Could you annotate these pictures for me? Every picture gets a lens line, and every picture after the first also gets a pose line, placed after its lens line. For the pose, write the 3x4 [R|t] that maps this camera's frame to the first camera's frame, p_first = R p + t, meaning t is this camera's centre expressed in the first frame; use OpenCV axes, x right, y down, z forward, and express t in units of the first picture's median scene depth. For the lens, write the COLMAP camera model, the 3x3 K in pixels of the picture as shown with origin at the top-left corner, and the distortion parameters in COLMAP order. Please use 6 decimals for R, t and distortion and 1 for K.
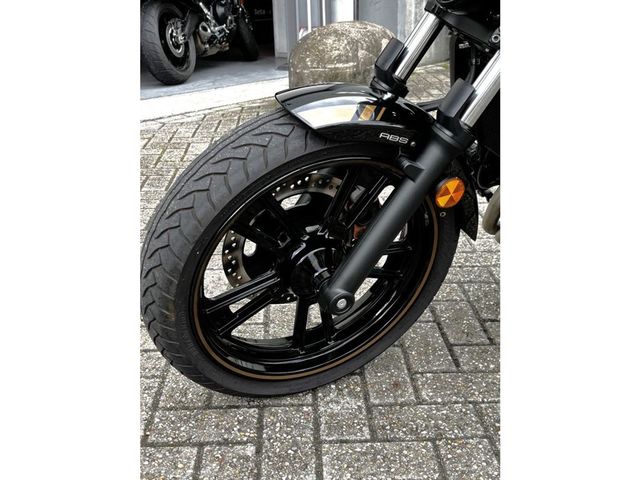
lens RADIAL K [[639.2, 0, 320.0], [0, 639.2, 240.0], [0, 0, 1]] dist [0.096522, -0.004783]
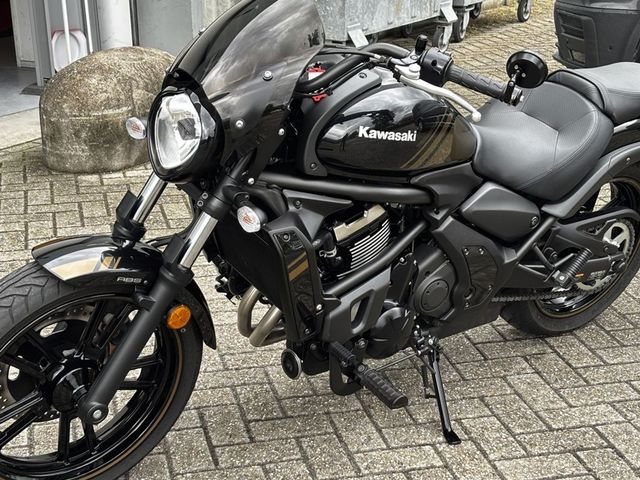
lens RADIAL K [[1097.8, 0, 320.0], [0, 1097.8, 240.0], [0, 0, 1]] dist [0.251767, -1.105891]
pose [[0.980443, -0.057115, 0.188333, 0.058866], [0.070374, 0.995434, -0.064481, -0.052126], [-0.183790, 0.076474, 0.979986, -0.959895]]
